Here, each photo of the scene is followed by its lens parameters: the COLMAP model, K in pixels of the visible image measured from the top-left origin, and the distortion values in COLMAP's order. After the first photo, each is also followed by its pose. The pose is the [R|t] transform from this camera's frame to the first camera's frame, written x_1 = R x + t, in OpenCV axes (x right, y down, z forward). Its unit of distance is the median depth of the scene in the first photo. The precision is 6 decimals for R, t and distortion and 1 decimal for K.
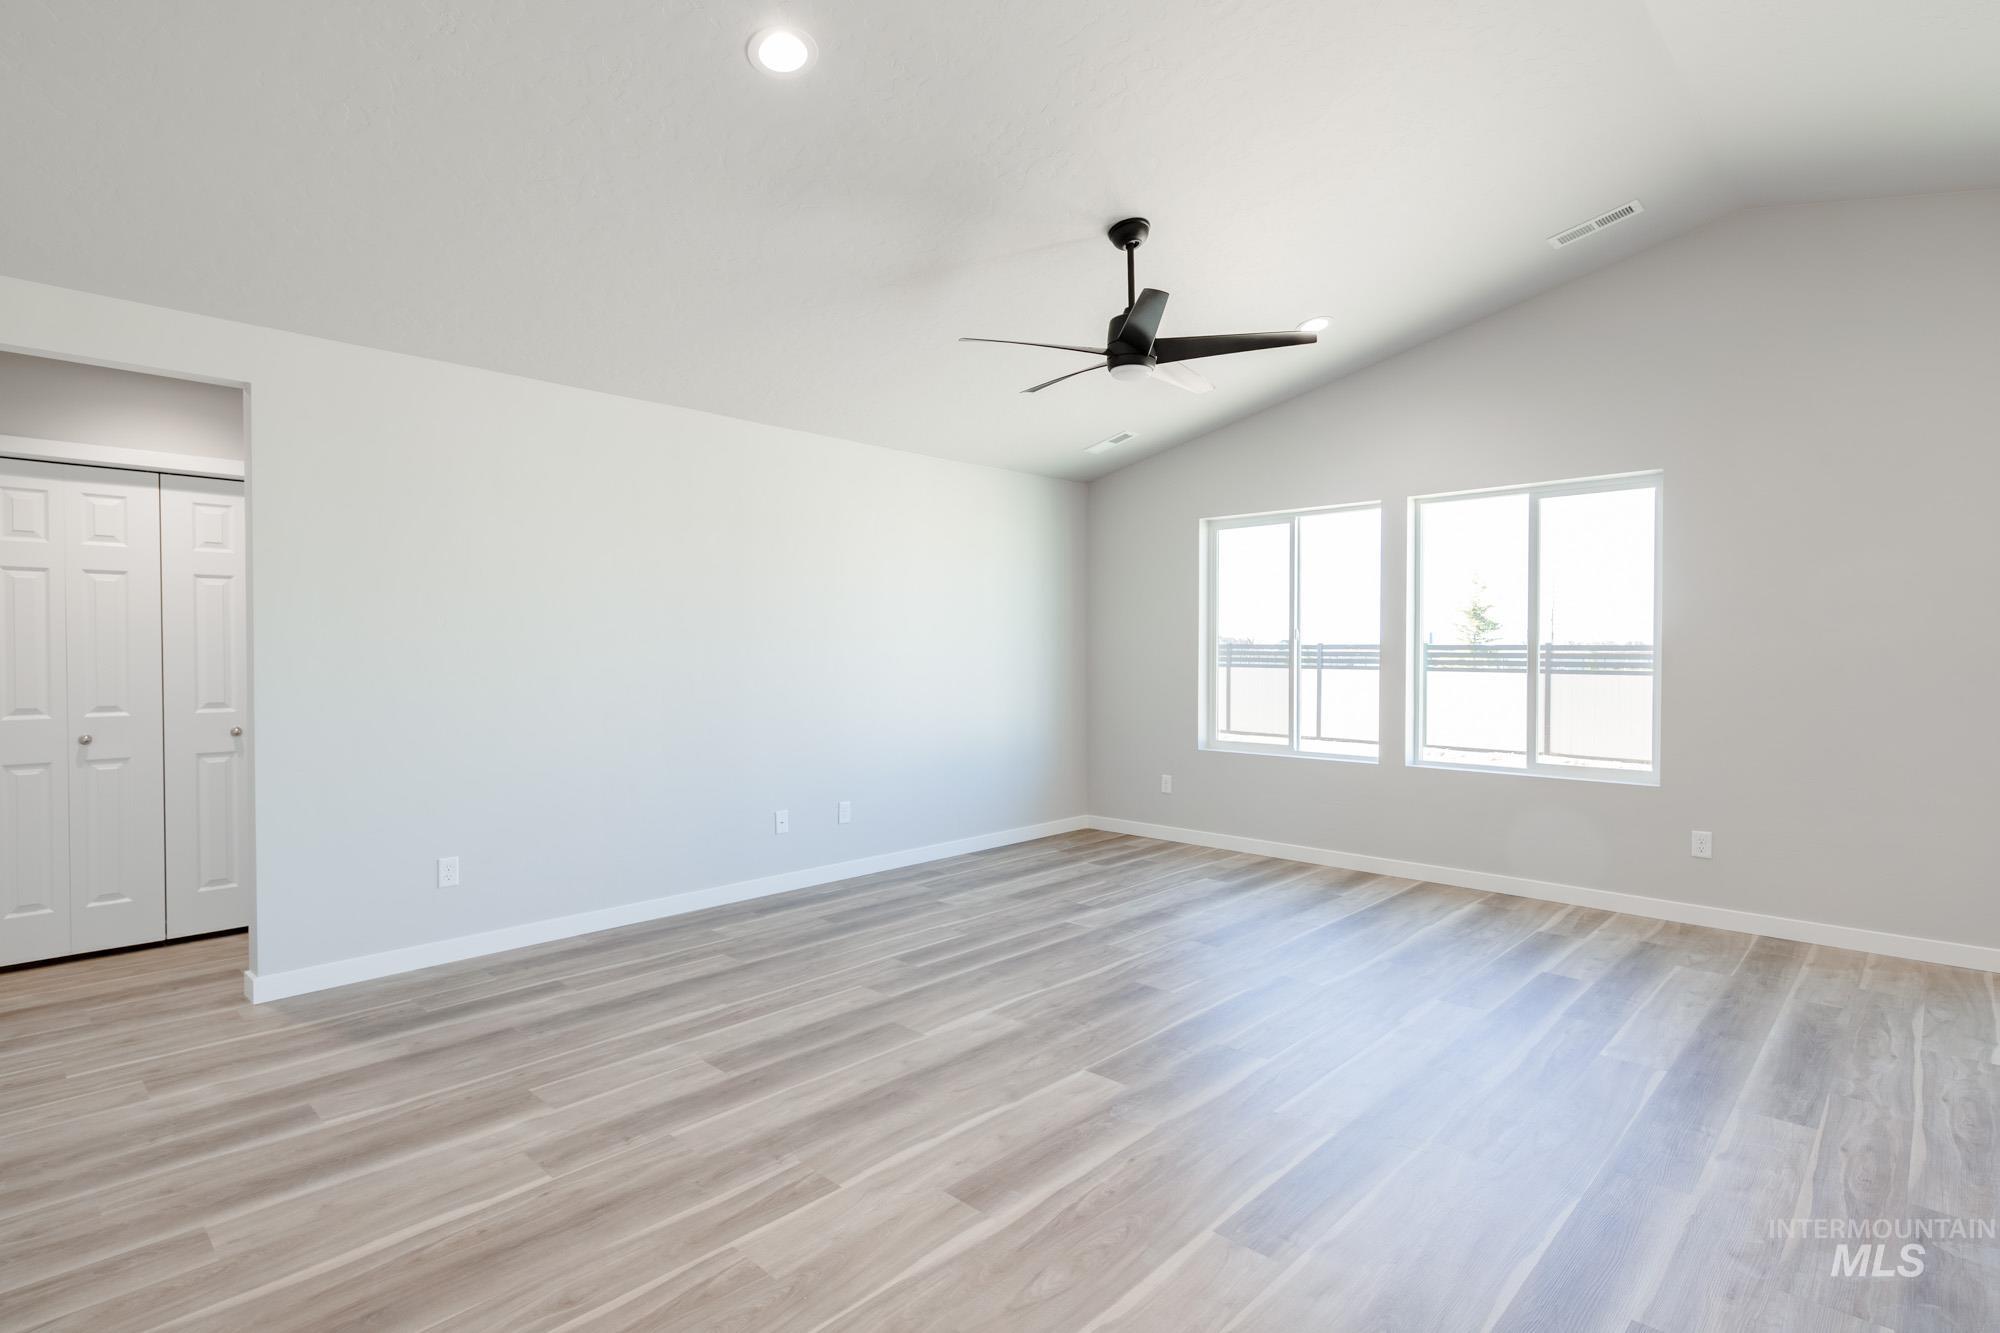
lens RADIAL K [[1007.8, 0, 985.9], [0, 1007.8, 658.6], [0, 0, 1]] dist [0.017266, -0.008350]
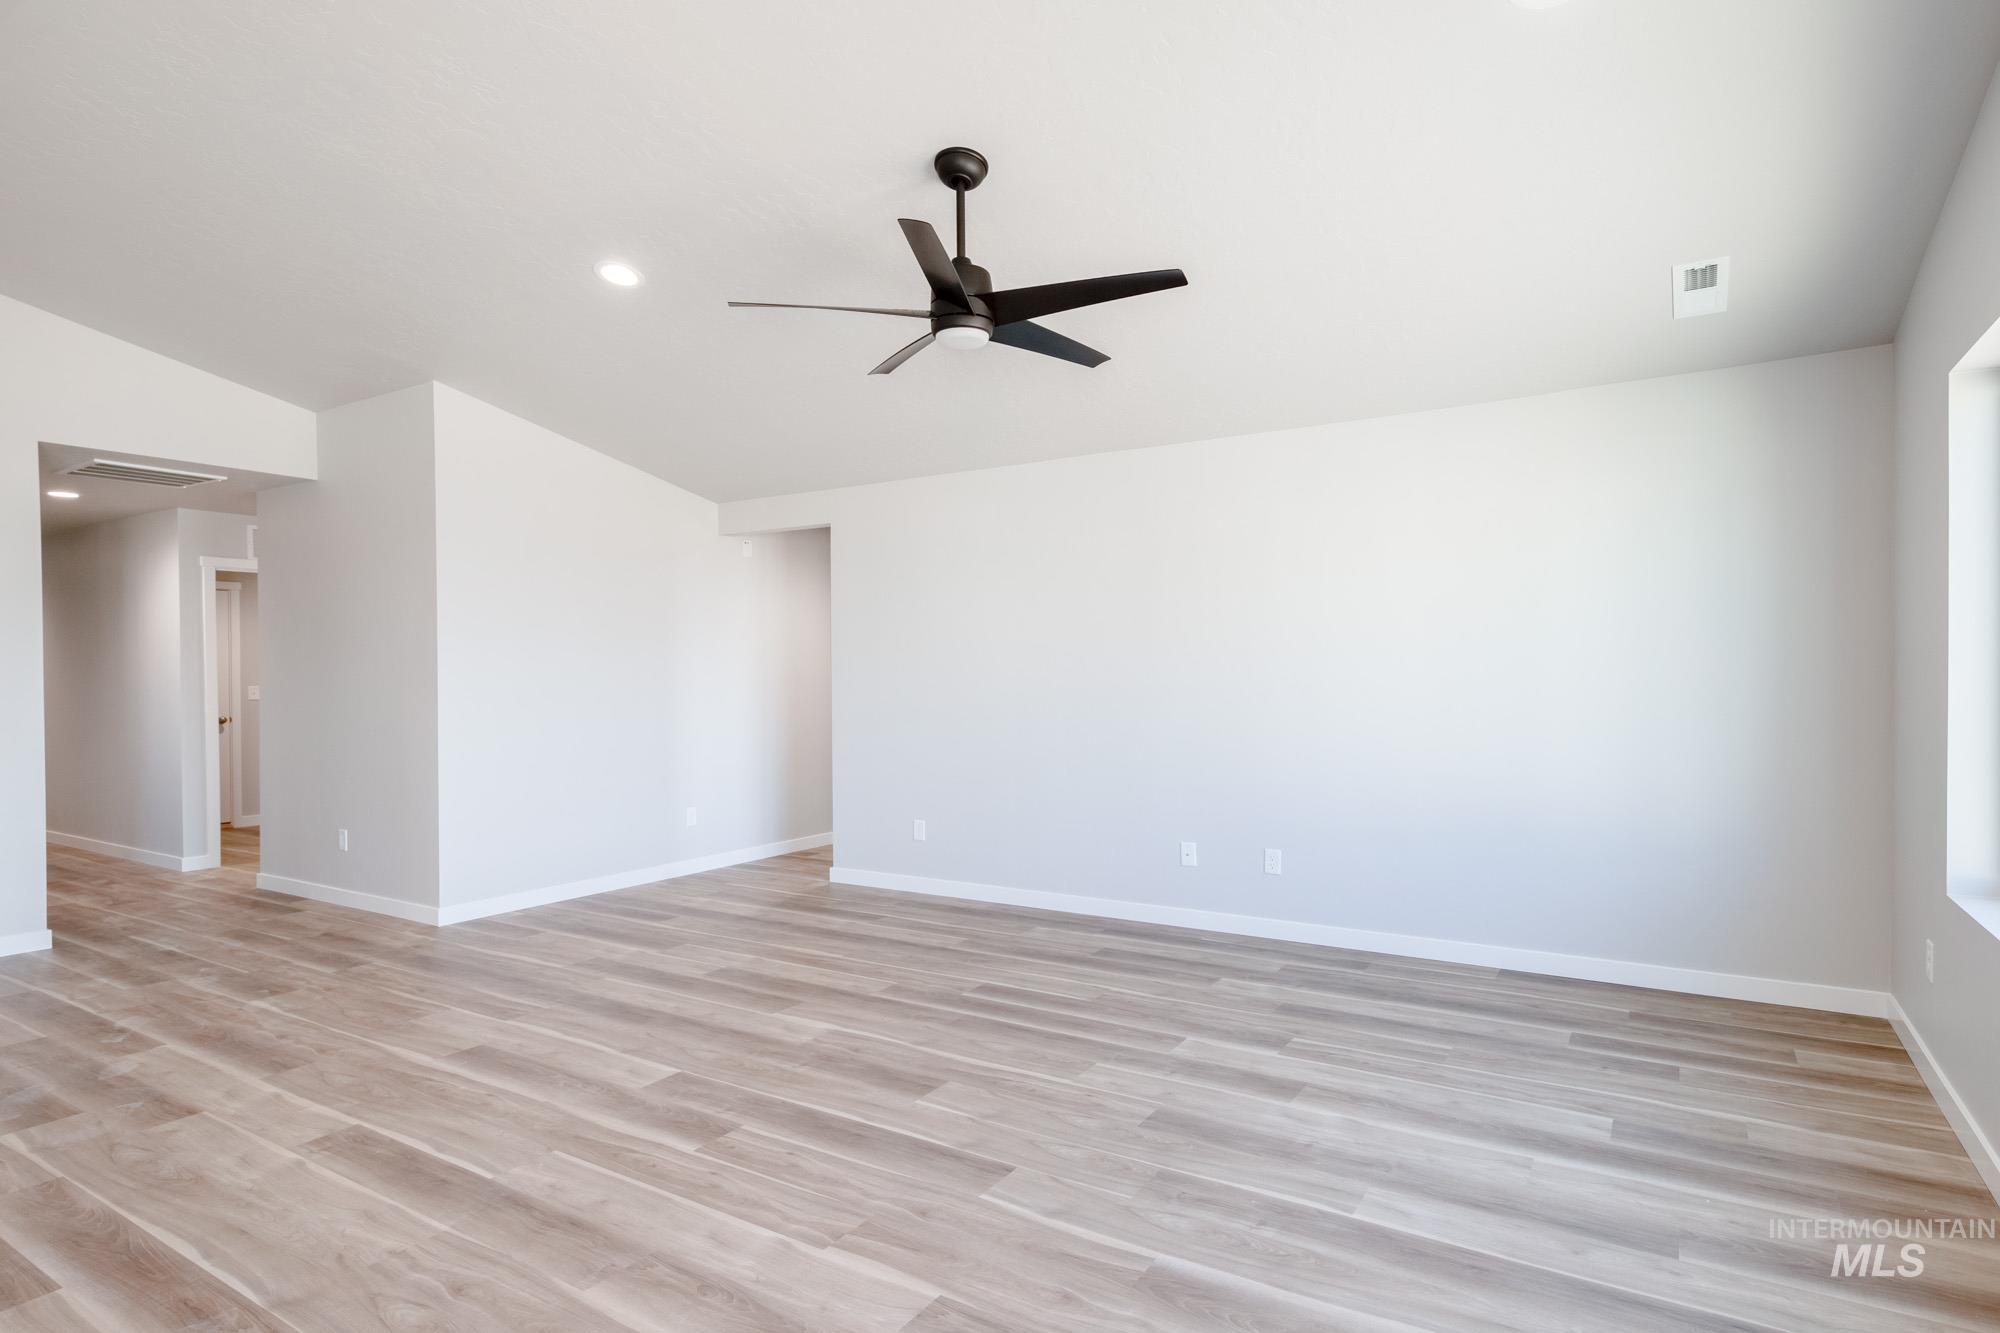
lens RADIAL K [[1021.1, 0, 1042.1], [0, 1021.1, 671.9], [0, 0, 1]] dist [0.000398, -0.001464]
pose [[0.235300, -0.000385, -0.971923, 0.867731], [-0.005313, 0.999984, -0.001683, -0.010453], [0.971908, 0.005559, 0.235294, 0.782880]]
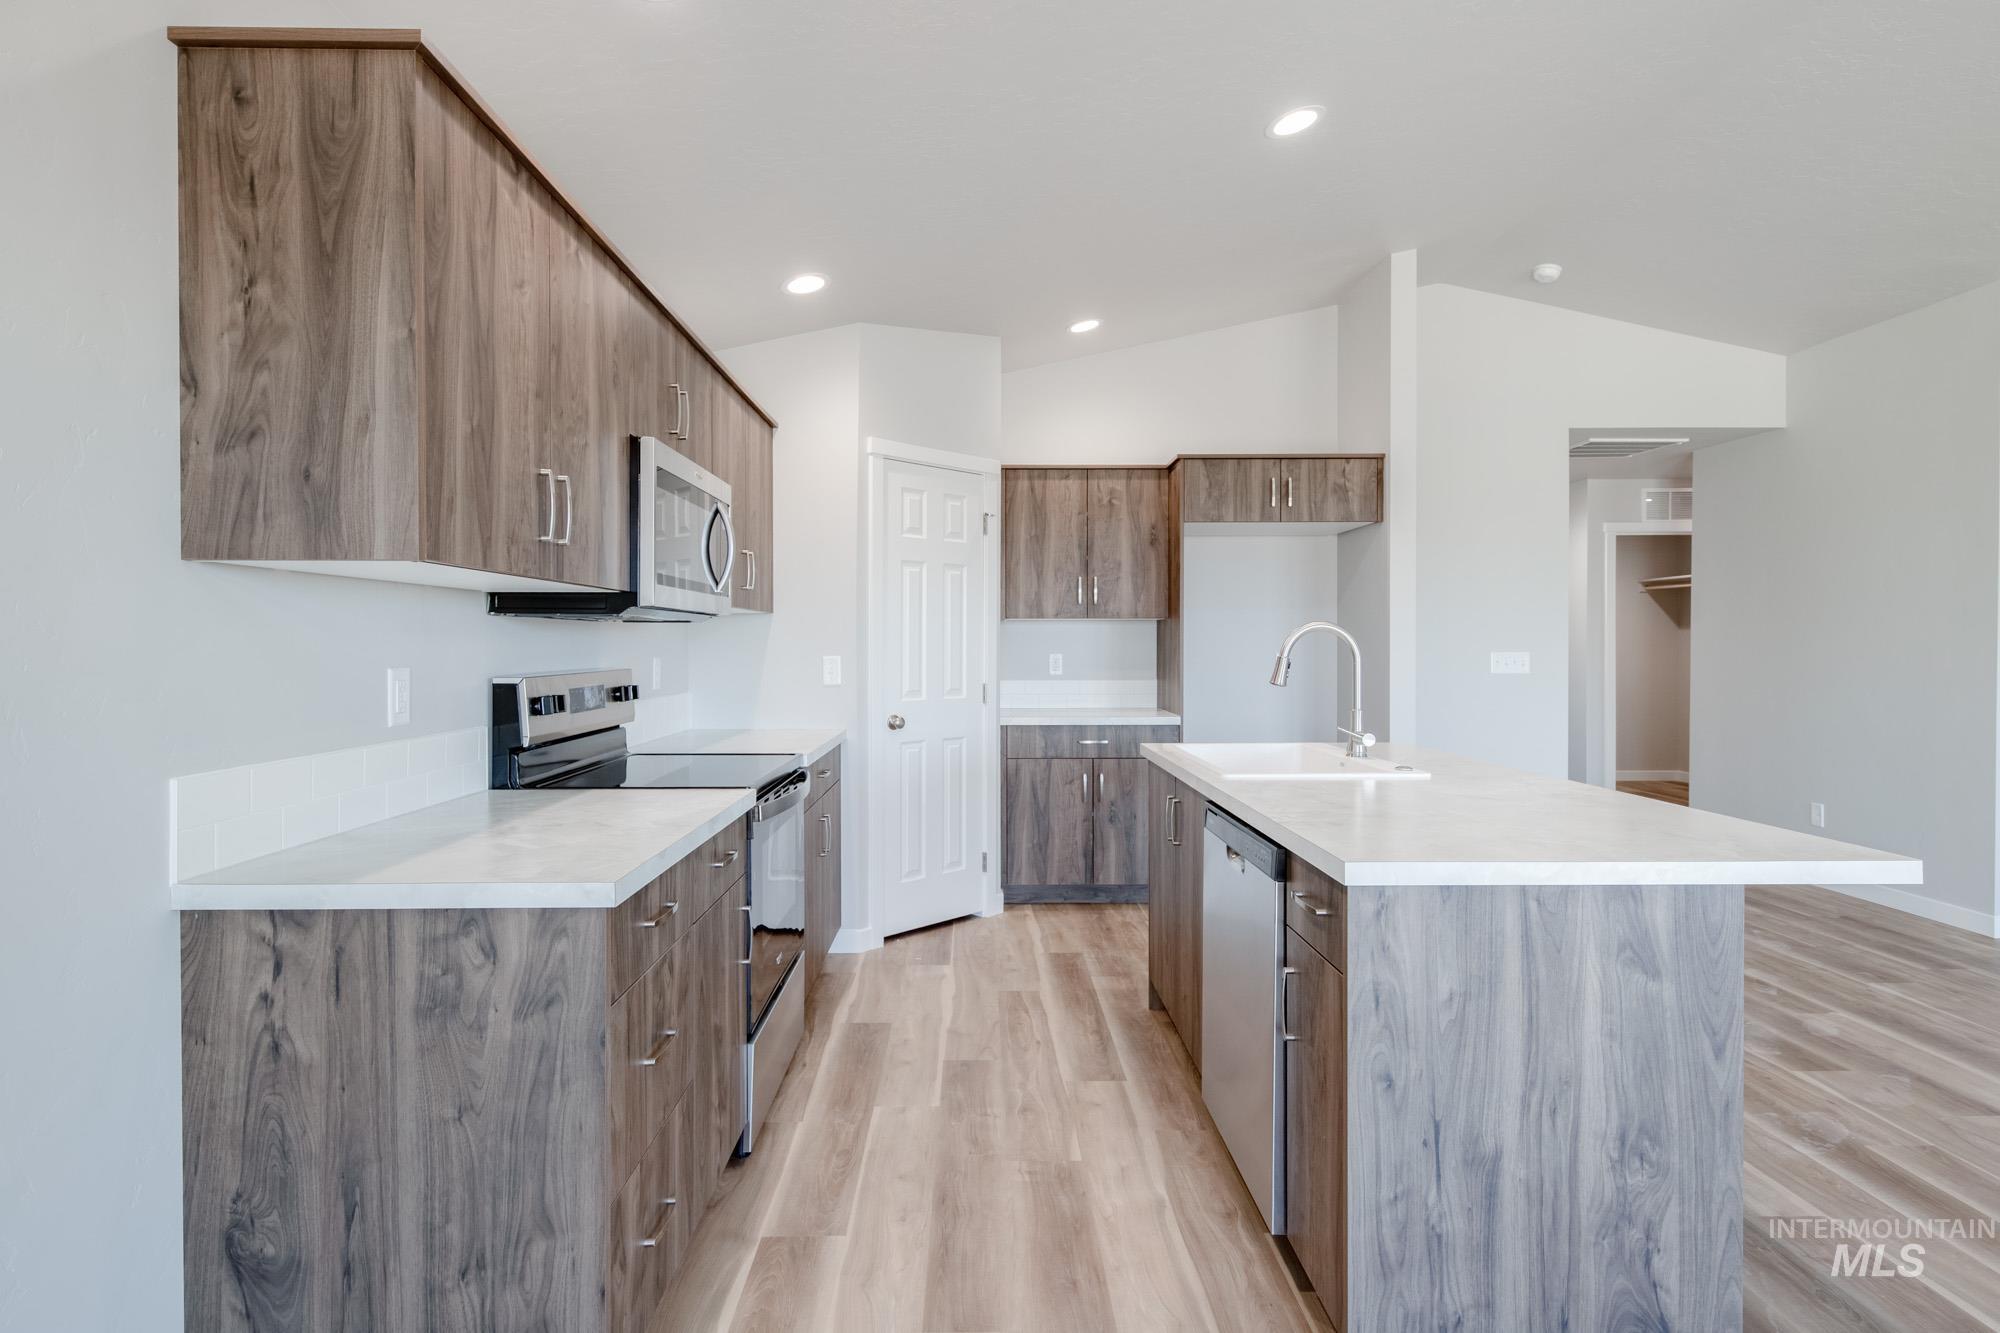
lens RADIAL K [[1028.1, 0, 1012.1], [0, 1028.1, 654.7], [0, 0, 1]] dist [0.014160, -0.001982]
pose [[-0.694346, 0.012562, -0.719532, 0.951181], [-0.003550, 0.999776, 0.020880, -0.008161], [0.719633, 0.017053, -0.694146, 0.396181]]
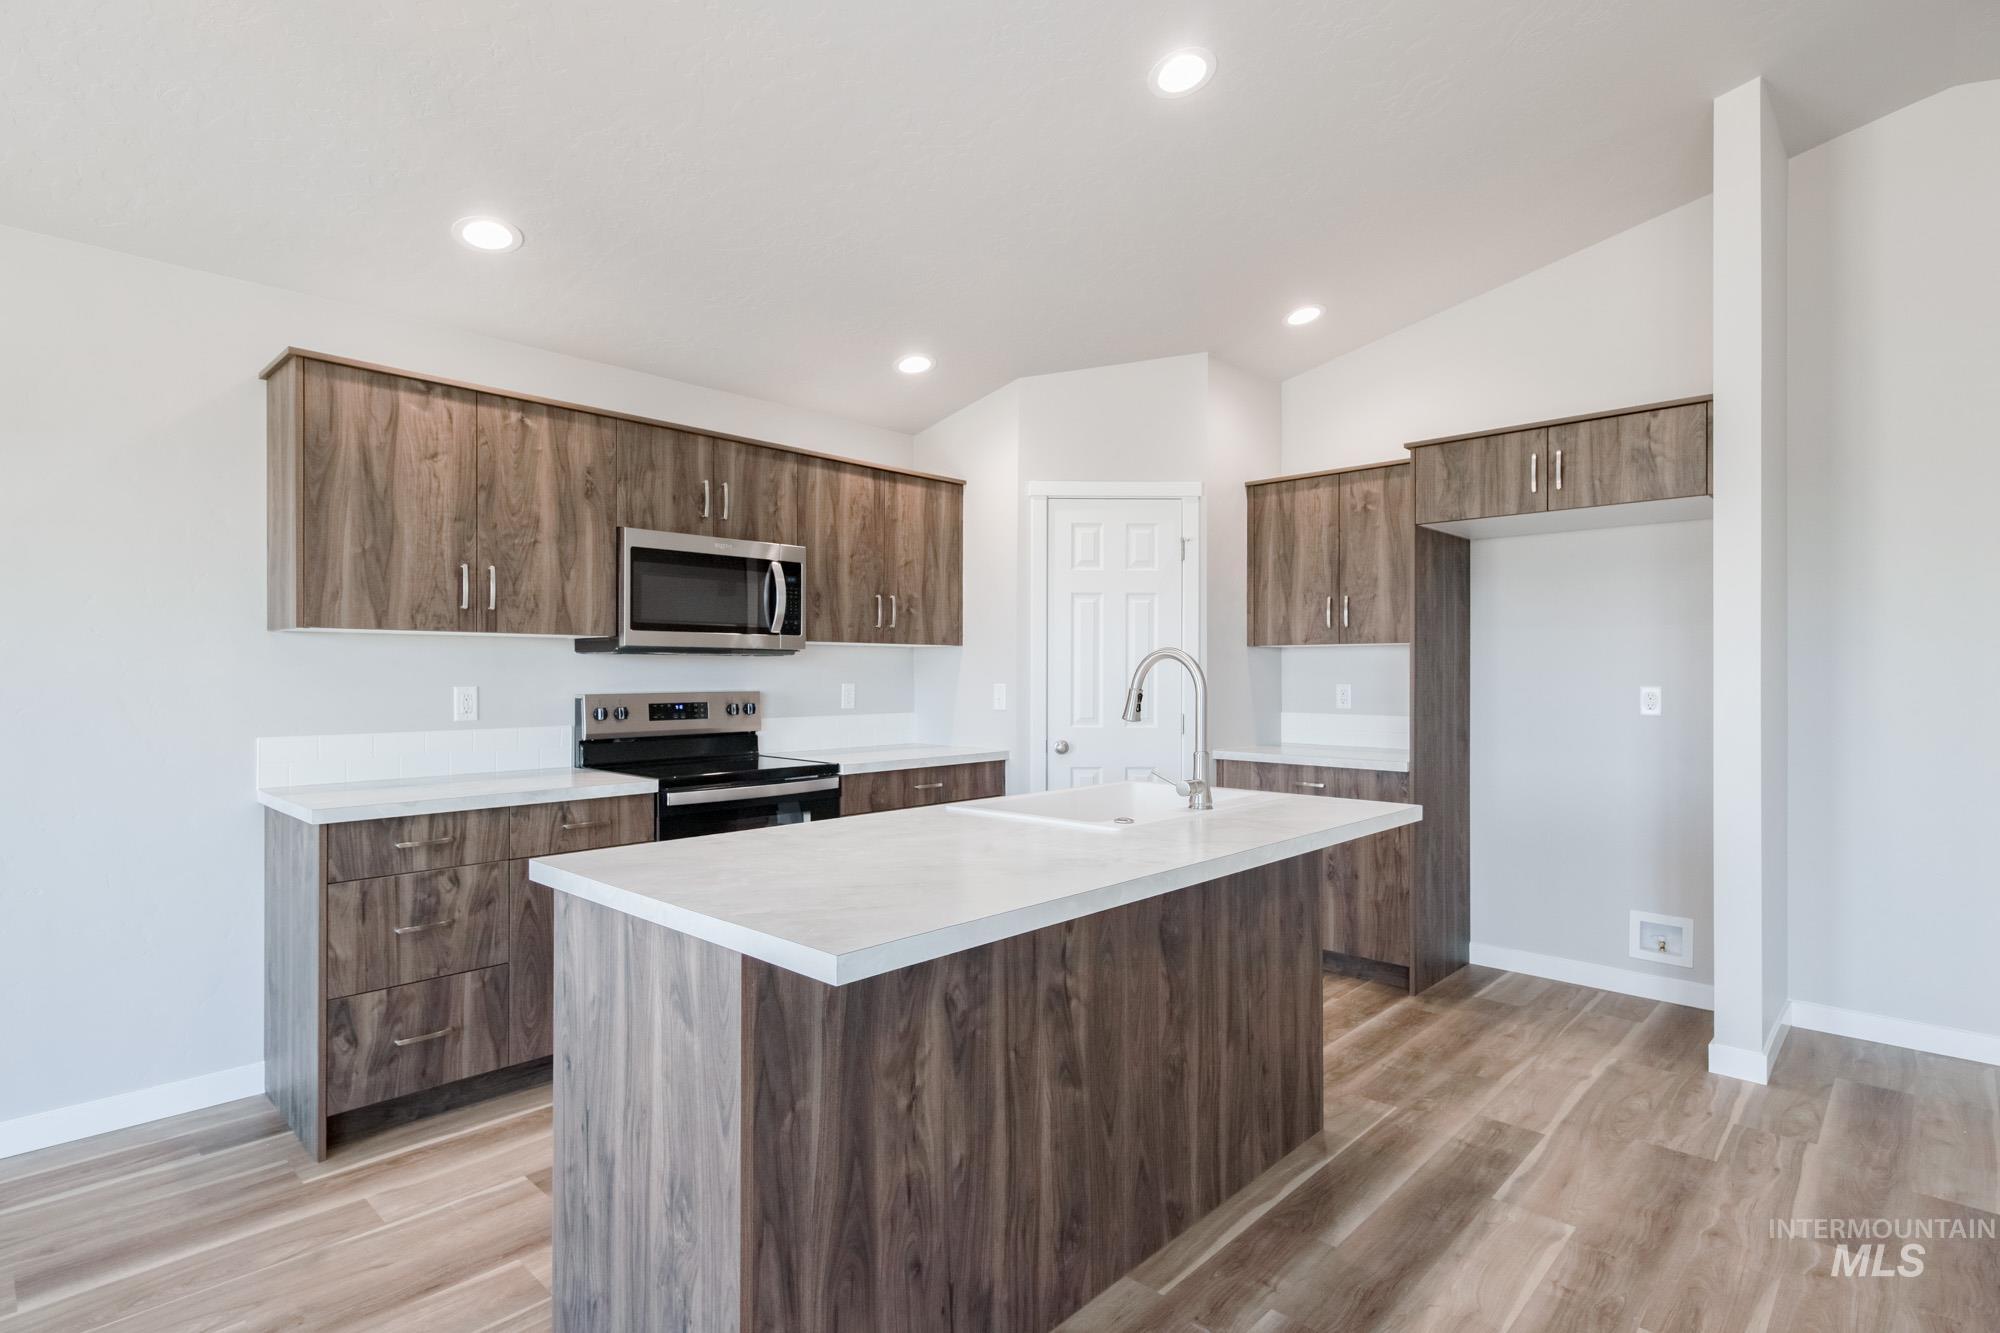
lens RADIAL K [[1033.0, 0, 1000.0], [0, 1033.0, 666.5], [0, 0, 1]] dist [0.012648, -0.000286]
pose [[-0.999940, 0.003700, -0.010303, 0.401652], [0.003651, 0.999982, 0.004767, -0.008946], [0.010320, 0.004729, -0.999936, 0.667996]]
